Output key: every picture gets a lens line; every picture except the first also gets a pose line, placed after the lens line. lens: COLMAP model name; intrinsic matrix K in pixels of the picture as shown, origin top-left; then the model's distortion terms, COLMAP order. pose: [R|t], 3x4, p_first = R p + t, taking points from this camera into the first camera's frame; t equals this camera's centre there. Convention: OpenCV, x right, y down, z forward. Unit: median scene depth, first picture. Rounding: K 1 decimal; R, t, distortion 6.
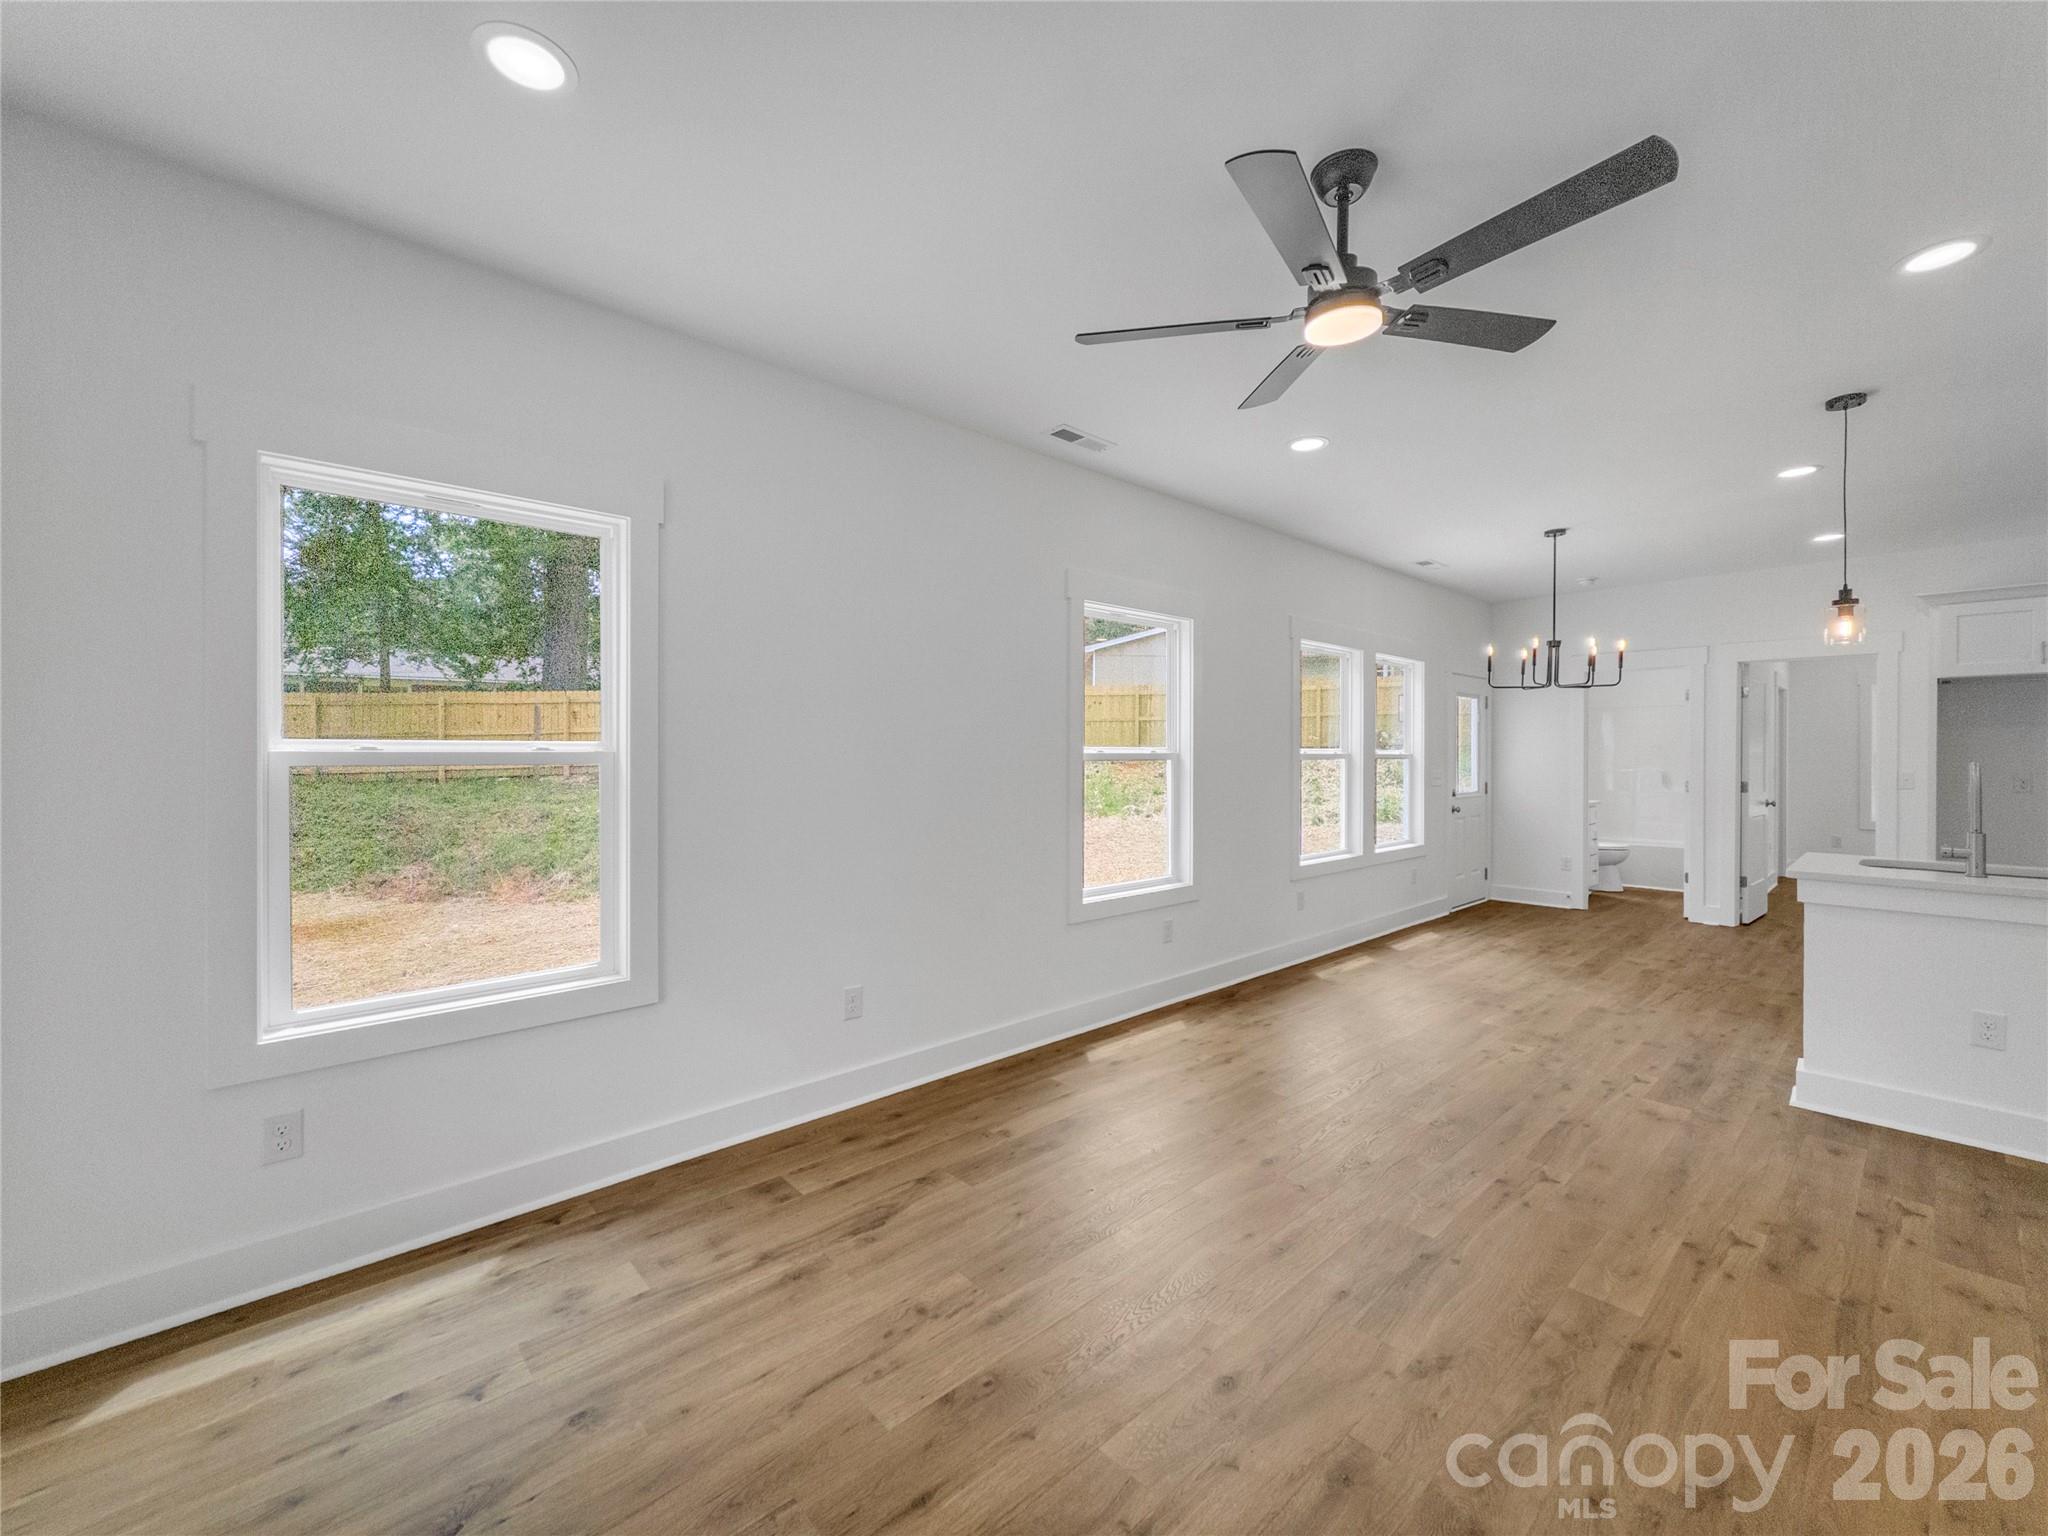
lens RADIAL K [[829.2, 0, 1020.4], [0, 829.2, 761.7], [0, 0, 1]] dist [-0.000680, -0.000174]
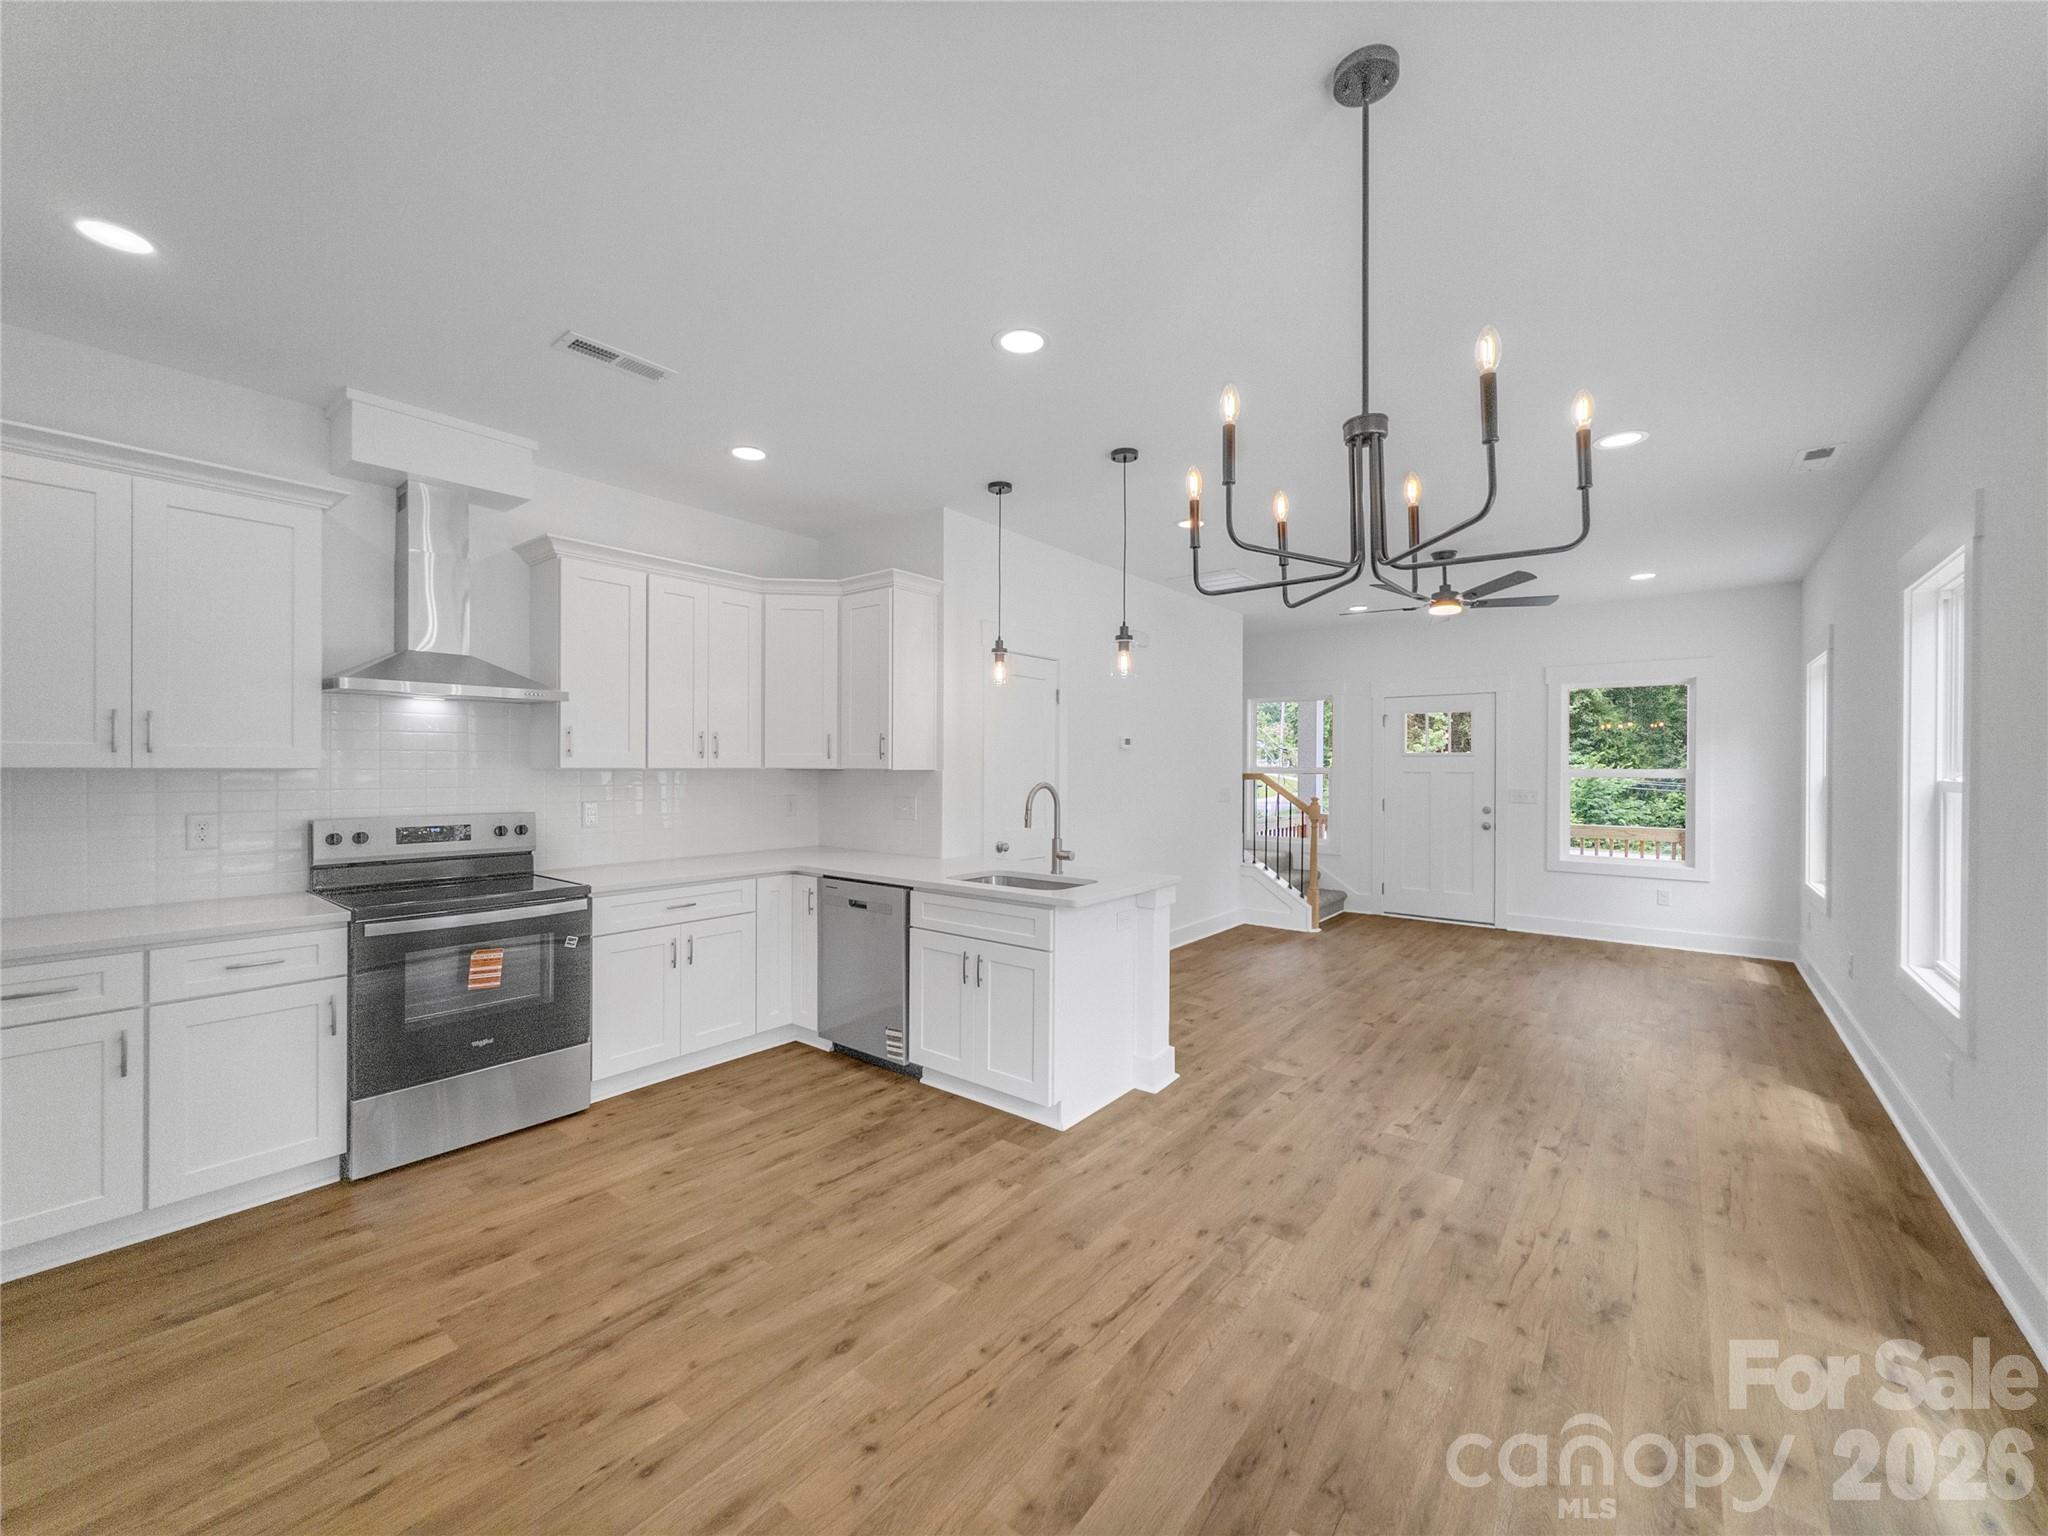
lens RADIAL K [[829.2, 0, 1028.8], [0, 829.2, 766.0], [0, 0, 1]] dist [-0.000680, -0.000174]
pose [[-0.983838, -0.003911, -0.179021, 1.251441], [-0.006089, 0.999914, 0.011617, -0.029388], [0.178960, 0.012520, -0.983777, 1.951163]]
